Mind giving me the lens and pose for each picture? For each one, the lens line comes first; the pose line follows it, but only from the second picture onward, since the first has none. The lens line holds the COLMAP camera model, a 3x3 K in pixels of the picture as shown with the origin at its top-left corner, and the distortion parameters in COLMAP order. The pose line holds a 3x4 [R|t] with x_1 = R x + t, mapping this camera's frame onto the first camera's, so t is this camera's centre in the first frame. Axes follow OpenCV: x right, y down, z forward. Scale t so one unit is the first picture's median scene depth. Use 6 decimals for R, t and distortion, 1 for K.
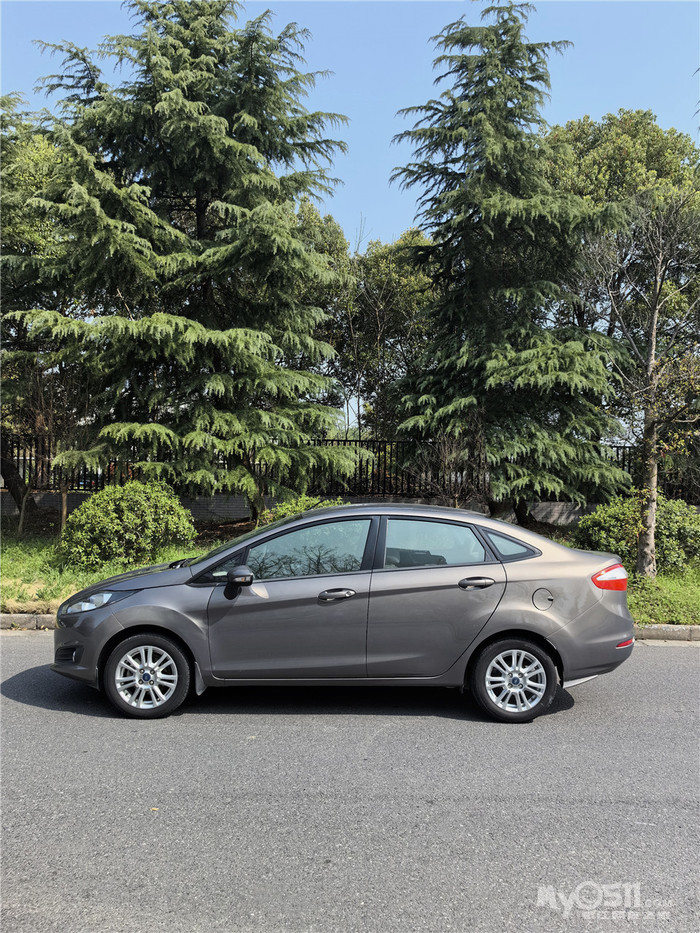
lens RADIAL K [[734.0, 0, 354.4], [0, 734.0, 457.5], [0, 0, 1]] dist [-0.001235, -0.002111]
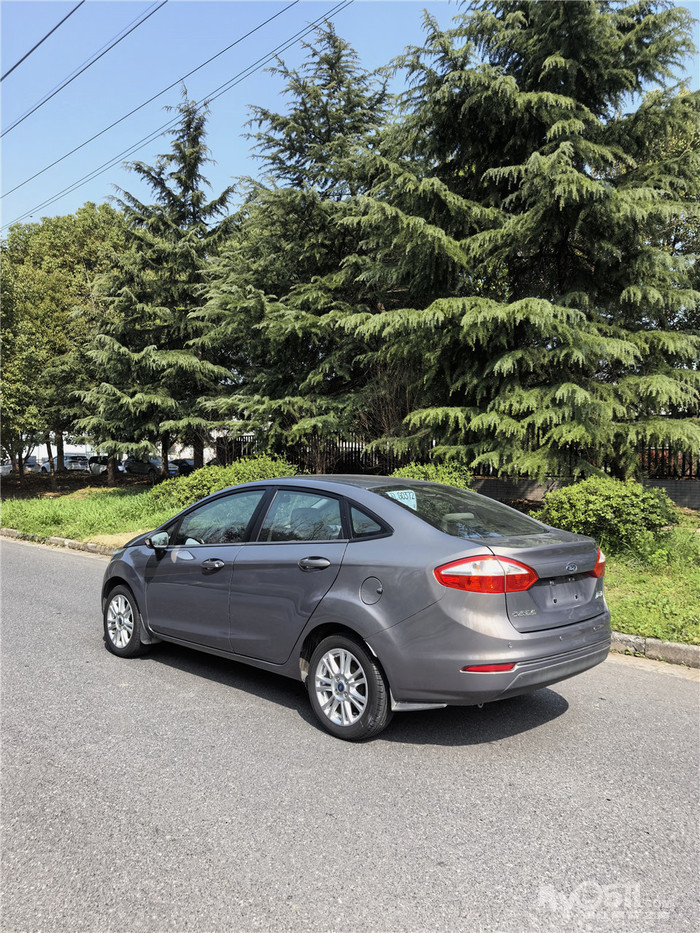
lens RADIAL K [[734.0, 0, 357.1], [0, 734.0, 475.5], [0, 0, 1]] dist [-0.001235, -0.002111]
pose [[0.702315, -0.012583, -0.711755, 0.780014], [0.035935, 0.999196, 0.017794, 0.054342], [0.710959, -0.038074, 0.702202, 0.430462]]
